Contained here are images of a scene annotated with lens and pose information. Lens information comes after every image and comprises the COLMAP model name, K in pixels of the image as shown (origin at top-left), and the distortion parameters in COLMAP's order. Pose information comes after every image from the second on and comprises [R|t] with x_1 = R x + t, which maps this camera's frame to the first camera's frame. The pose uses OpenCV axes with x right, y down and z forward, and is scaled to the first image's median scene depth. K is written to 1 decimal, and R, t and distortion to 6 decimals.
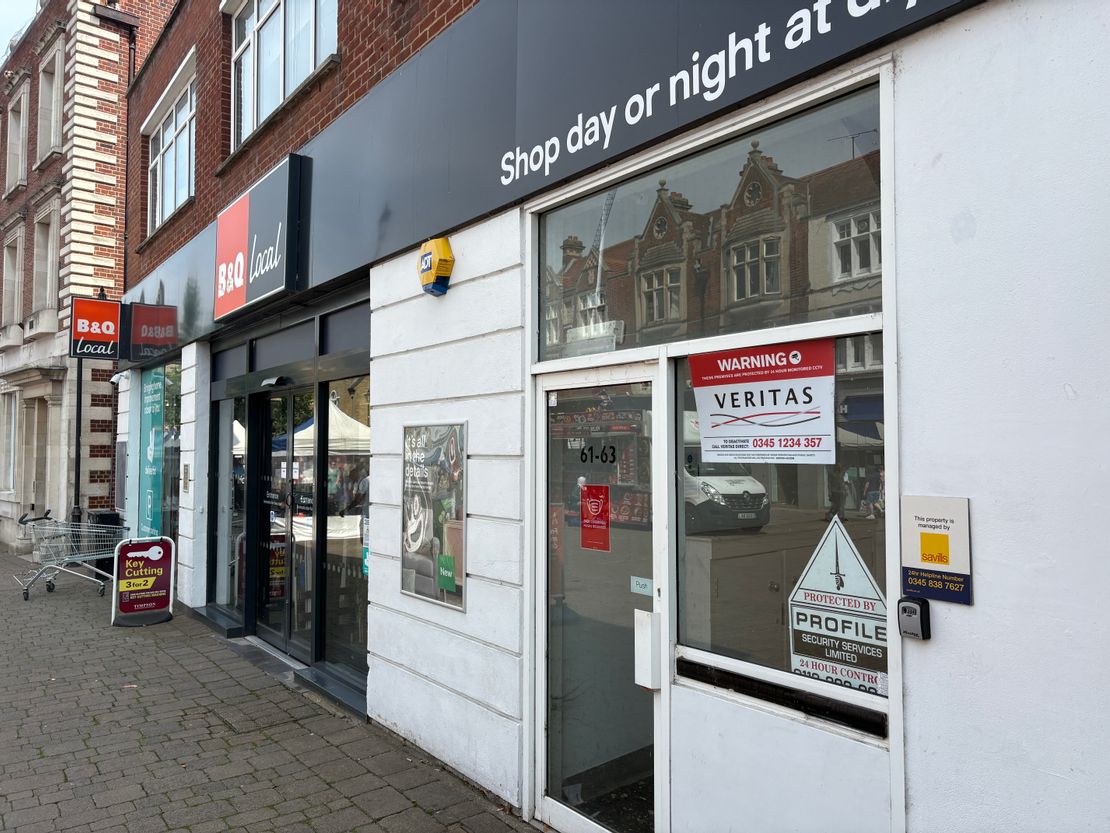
lens RADIAL K [[856.8, 0, 555.0], [0, 856.8, 416.5], [0, 0, 1]] dist [0.020401, -0.003783]
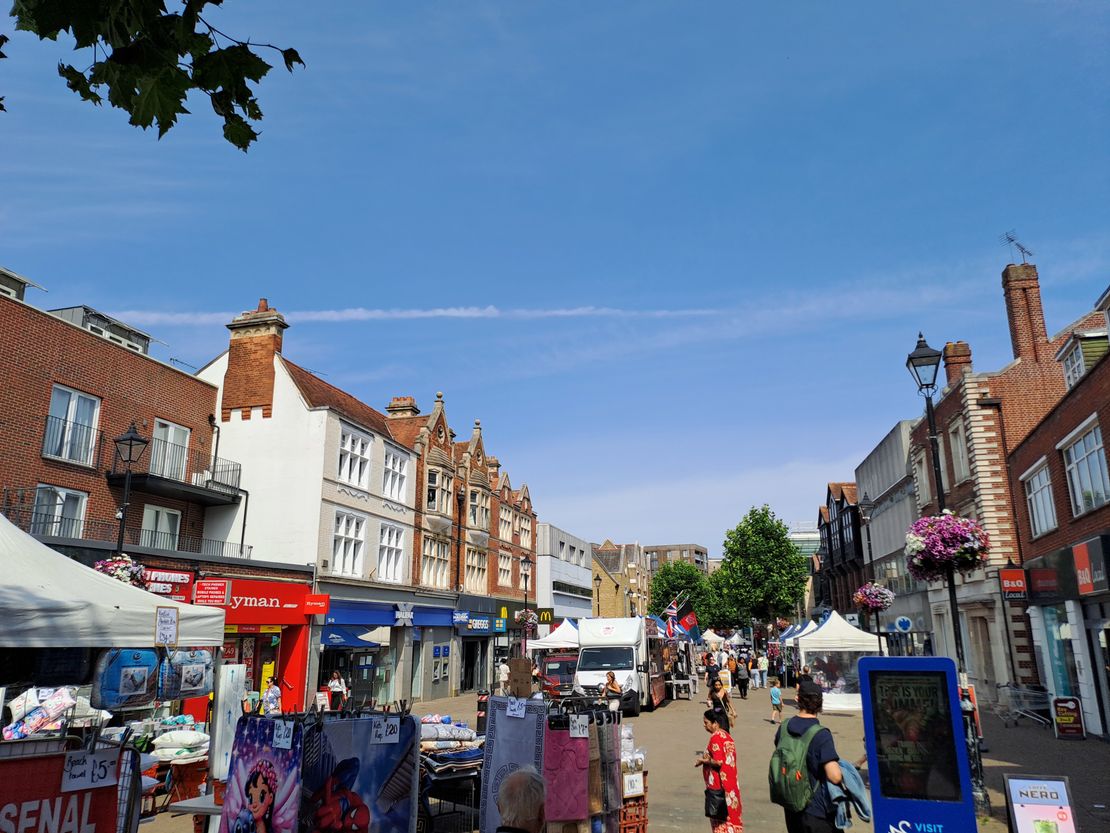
lens RADIAL K [[796.8, 0, 555.0], [0, 796.8, 416.5], [0, 0, 1]] dist [0.003875, 0.002072]
pose [[0.571311, -0.218168, -0.791206, 0.314742], [0.035333, 0.969667, -0.241863, -0.059560], [0.819973, 0.110223, 0.561690, -0.741263]]
